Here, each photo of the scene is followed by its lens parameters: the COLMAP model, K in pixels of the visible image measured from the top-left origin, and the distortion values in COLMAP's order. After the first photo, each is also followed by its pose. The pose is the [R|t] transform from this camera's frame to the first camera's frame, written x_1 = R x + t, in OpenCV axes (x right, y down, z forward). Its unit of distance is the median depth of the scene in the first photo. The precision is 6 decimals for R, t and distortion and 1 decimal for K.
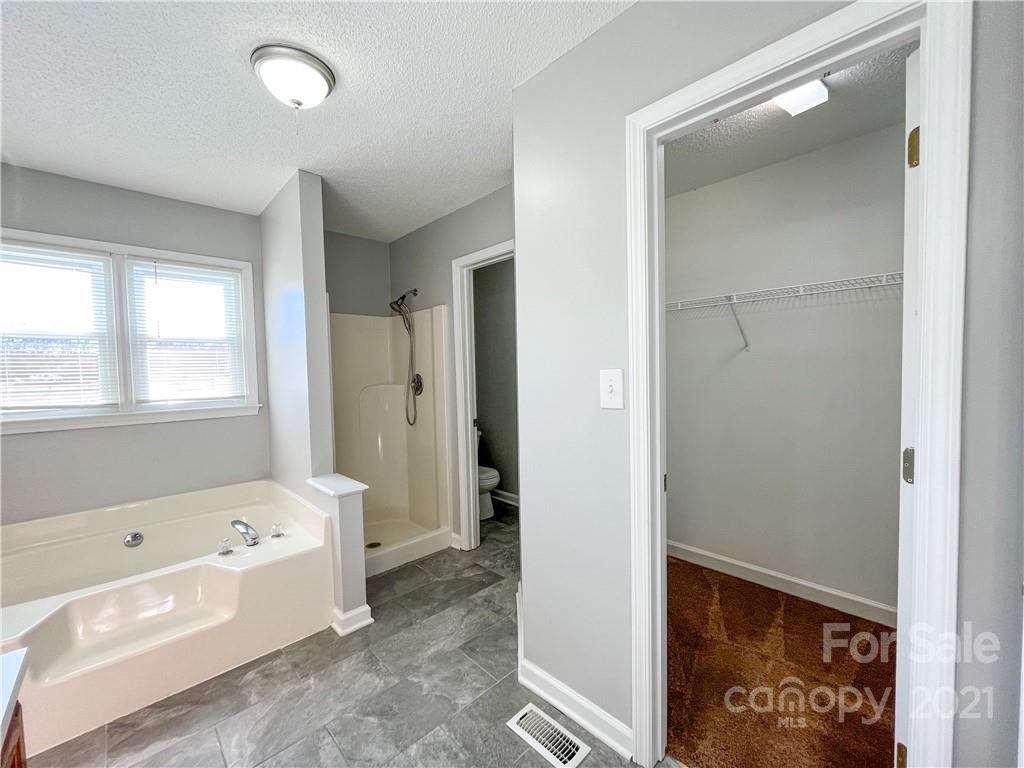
lens RADIAL K [[409.0, 0, 514.6], [0, 409.0, 384.9], [0, 0, 1]] dist [0.000733, -0.001039]
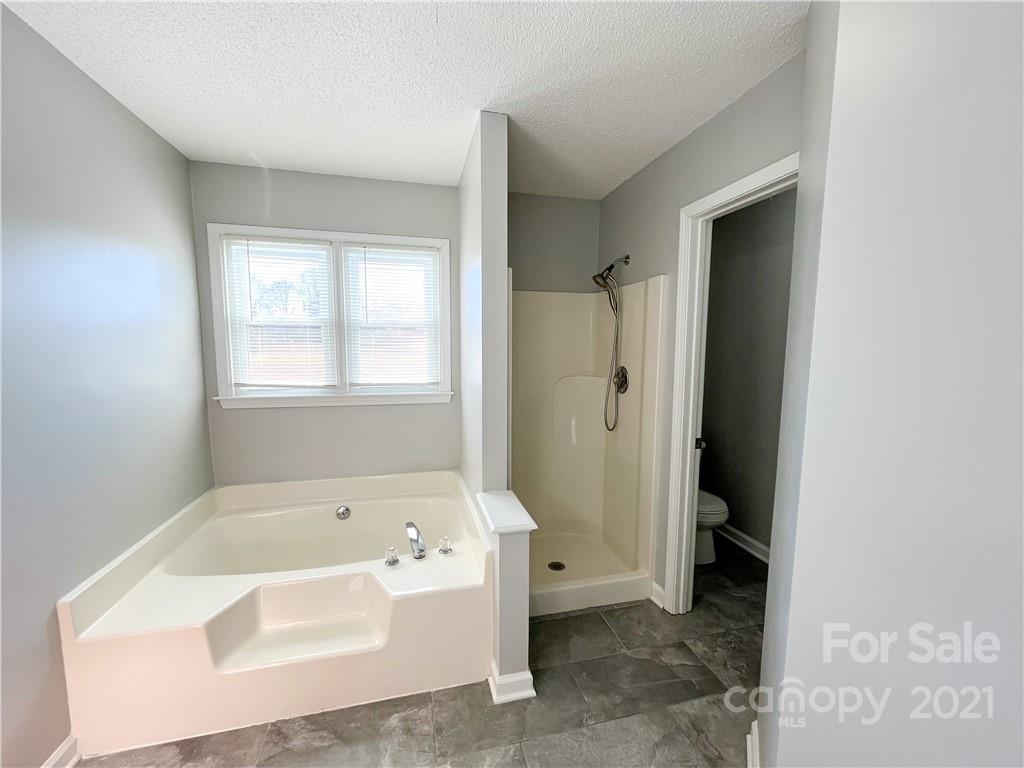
lens RADIAL K [[409.0, 0, 514.3], [0, 409.0, 382.2], [0, 0, 1]] dist [0.000733, -0.001039]
pose [[0.864546, 0.078108, -0.496447, -0.034307], [-0.046609, 0.996053, 0.075545, -0.060167], [0.500388, -0.042173, 0.864773, 0.286967]]
